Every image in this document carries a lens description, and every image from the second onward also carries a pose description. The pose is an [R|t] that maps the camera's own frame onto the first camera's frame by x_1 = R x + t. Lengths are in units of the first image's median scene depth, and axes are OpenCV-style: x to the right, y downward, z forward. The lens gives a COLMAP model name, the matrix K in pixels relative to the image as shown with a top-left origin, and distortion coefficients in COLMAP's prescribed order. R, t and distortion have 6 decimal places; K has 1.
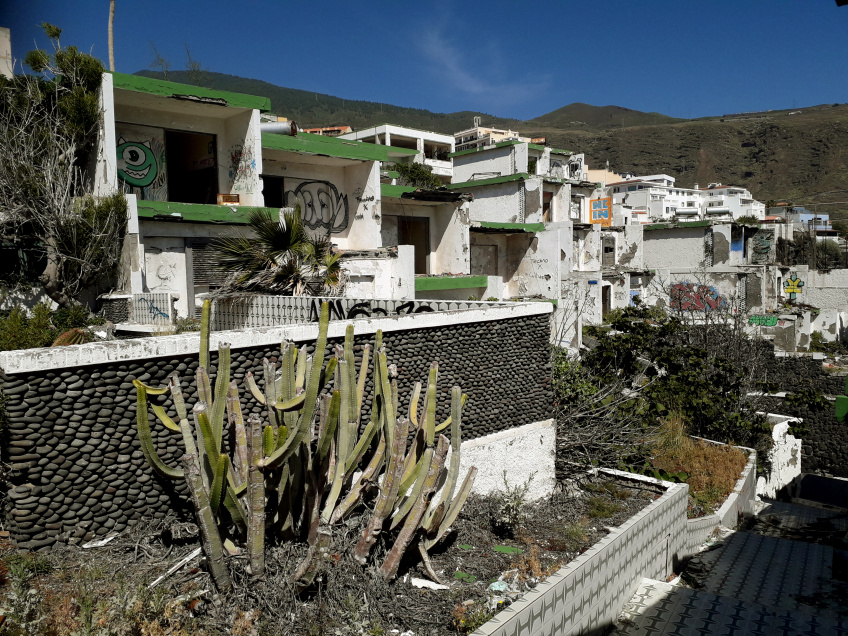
lens RADIAL K [[681.9, 0, 420.8], [0, 681.9, 319.2], [0, 0, 1]] dist [0.046464, -0.023376]
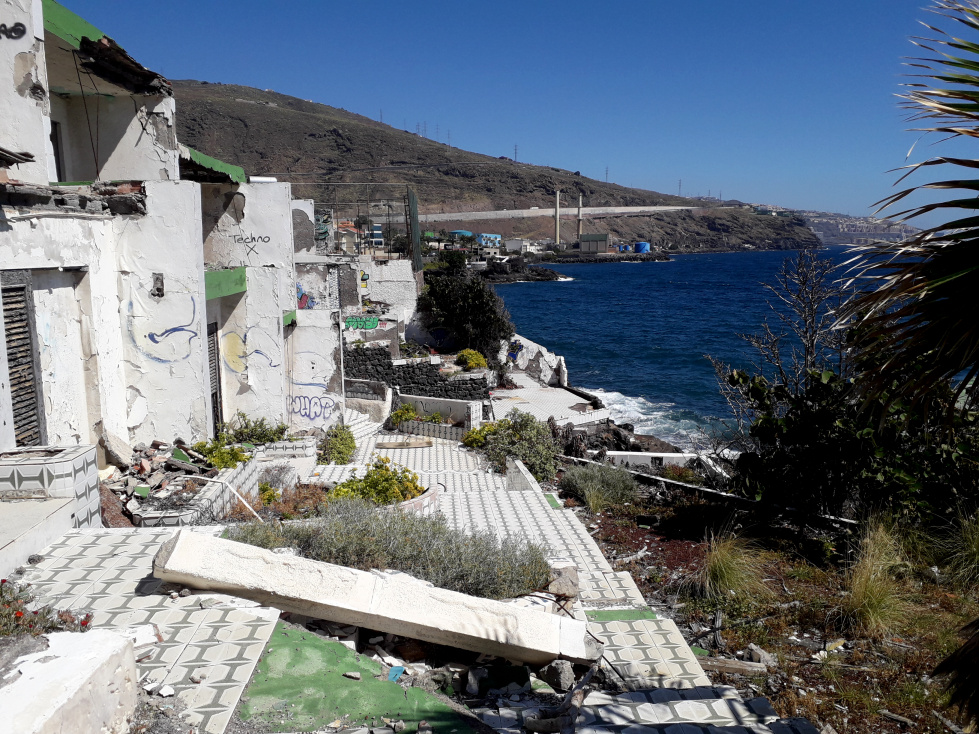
lens RADIAL K [[787.2, 0, 495.8], [0, 787.2, 367.6], [0, 0, 1]] dist [0.046464, -0.023376]
pose [[0.635175, -0.106636, 0.764972, -0.130070], [0.060339, 0.994247, 0.088495, -0.020126], [-0.770008, -0.010052, 0.637955, 0.318835]]
